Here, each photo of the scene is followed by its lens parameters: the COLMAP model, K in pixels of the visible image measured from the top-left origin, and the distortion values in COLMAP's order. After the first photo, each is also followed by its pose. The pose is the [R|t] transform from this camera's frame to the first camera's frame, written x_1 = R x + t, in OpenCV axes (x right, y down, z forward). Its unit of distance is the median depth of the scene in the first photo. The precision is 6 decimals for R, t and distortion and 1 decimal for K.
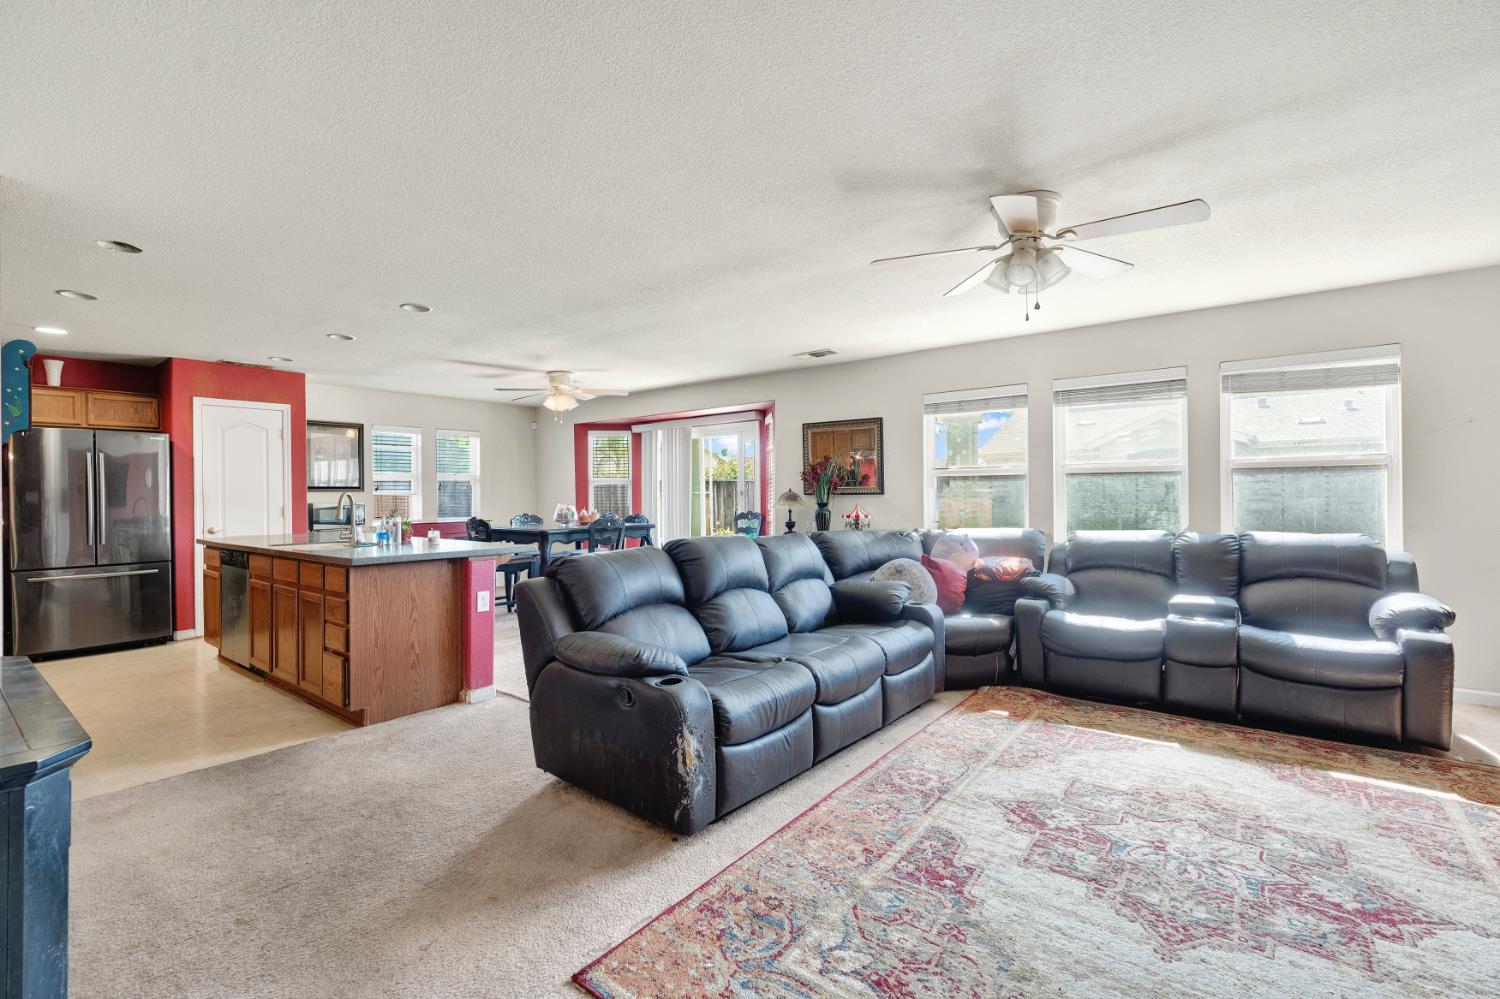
lens RADIAL K [[676.3, 0, 752.0], [0, 676.3, 493.5], [0, 0, 1]] dist [-0.003221, 0.001043]
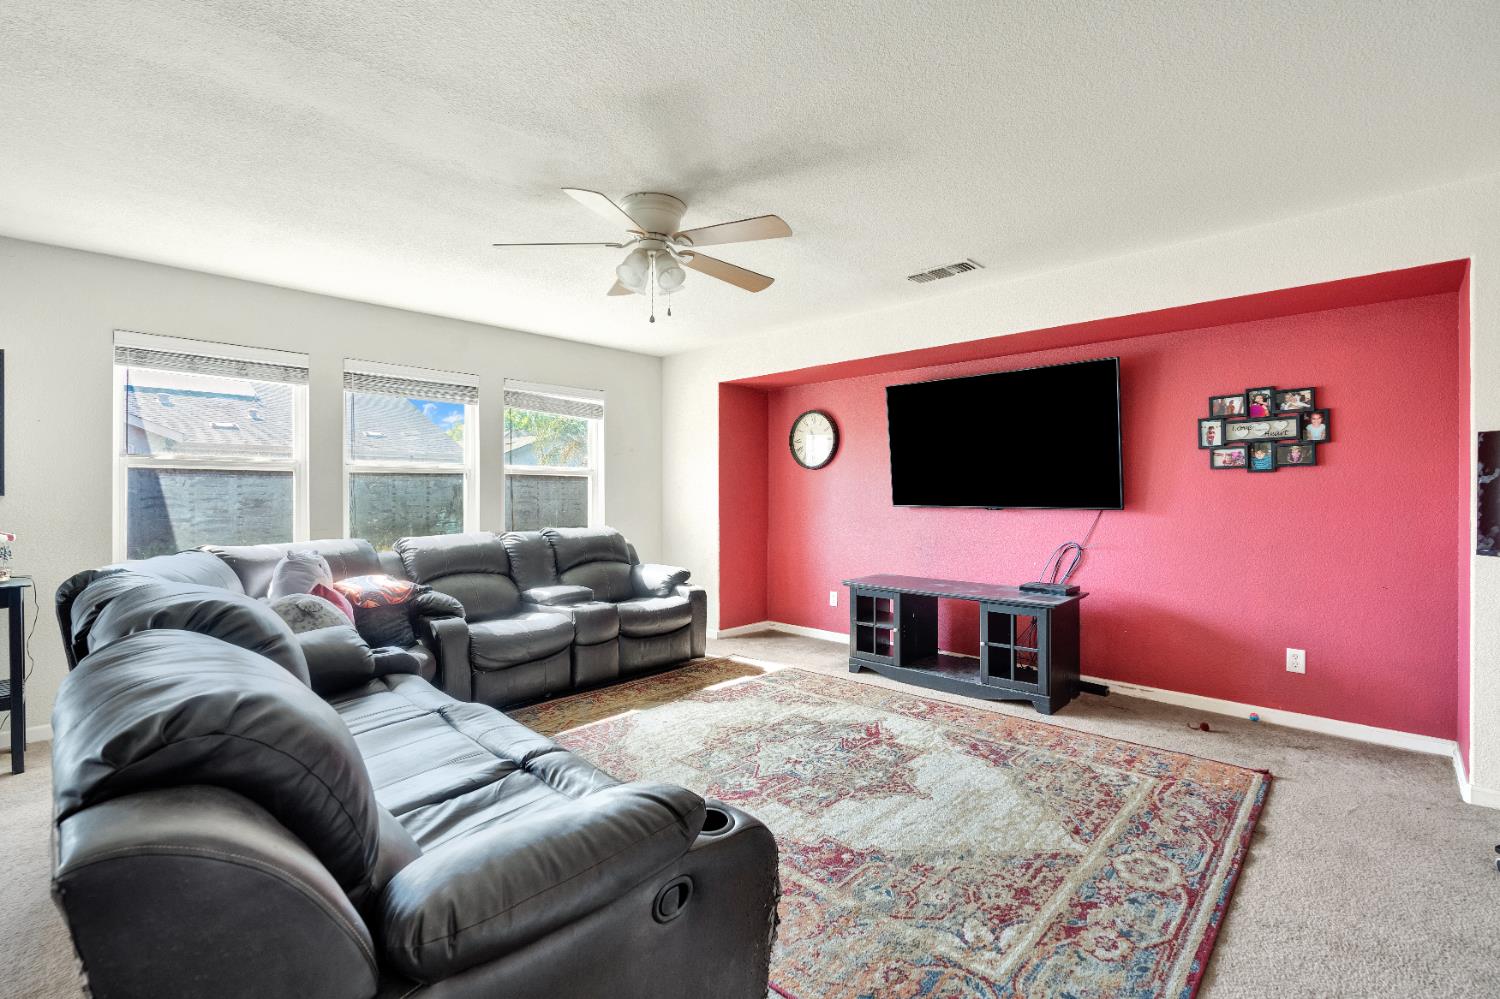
lens RADIAL K [[676.3, 0, 752.0], [0, 676.3, 493.5], [0, 0, 1]] dist [-0.003221, 0.001043]
pose [[0.085583, 0.009447, 0.996286, -0.590424], [-0.000812, 0.999955, -0.009412, 0.008655], [-0.996331, -0.000004, 0.085587, 0.787098]]
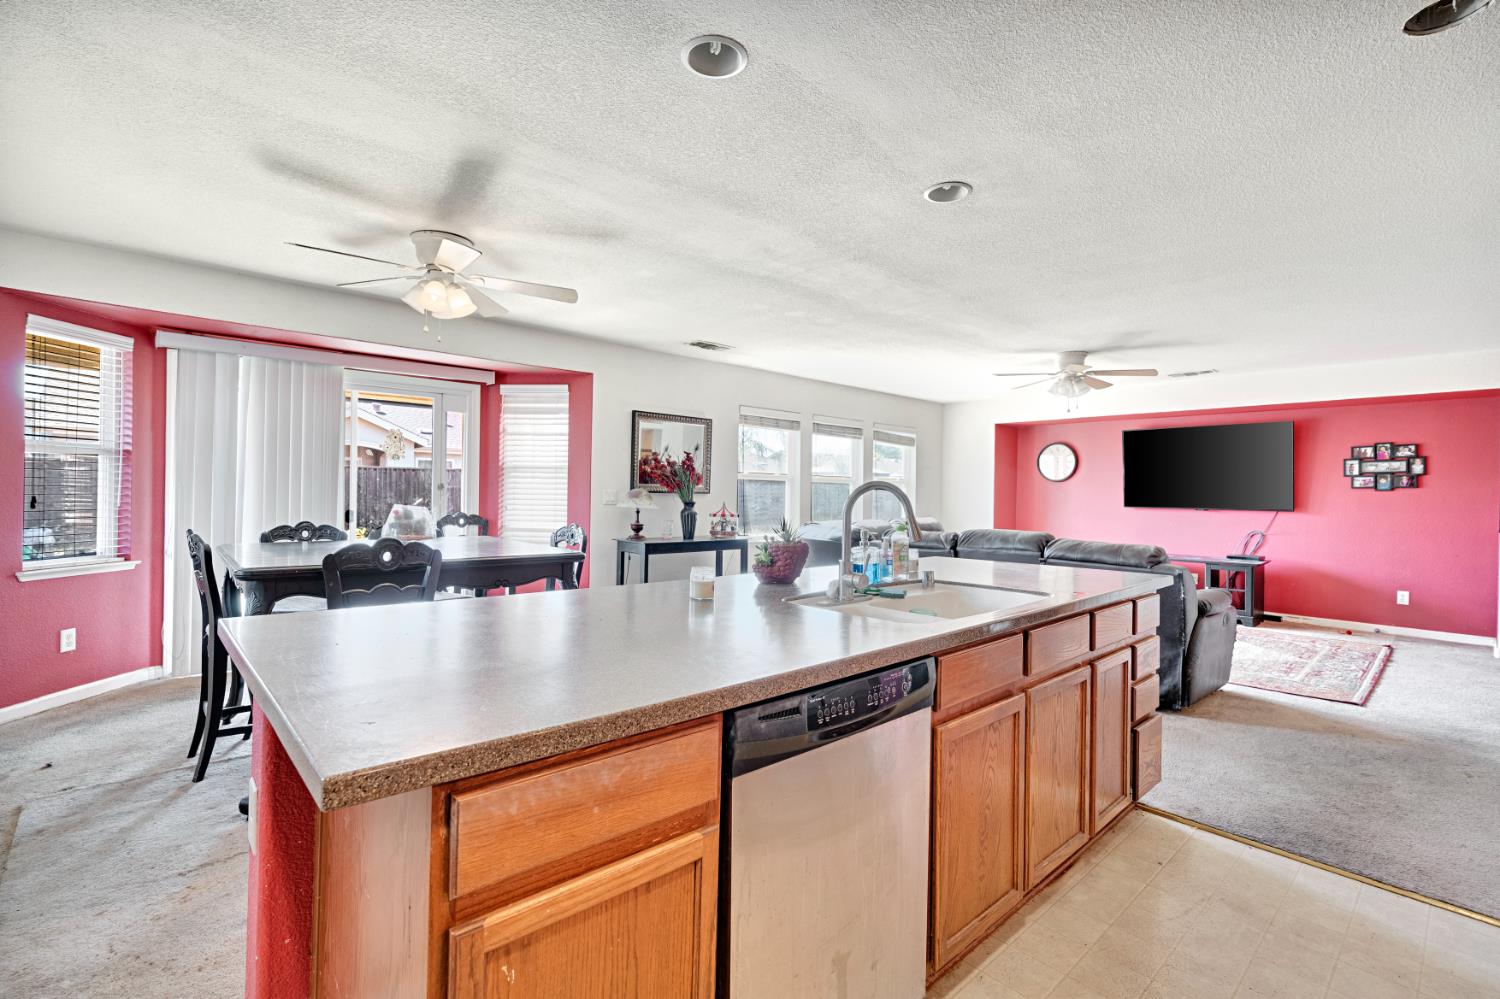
lens RADIAL K [[676.3, 0, 752.0], [0, 676.3, 493.5], [0, 0, 1]] dist [-0.003221, 0.001043]
pose [[0.153893, 0.012166, 0.988013, -1.733120], [-0.017207, 0.999806, -0.009631, 0.021321], [-0.987938, -0.015518, 0.154073, 1.634290]]
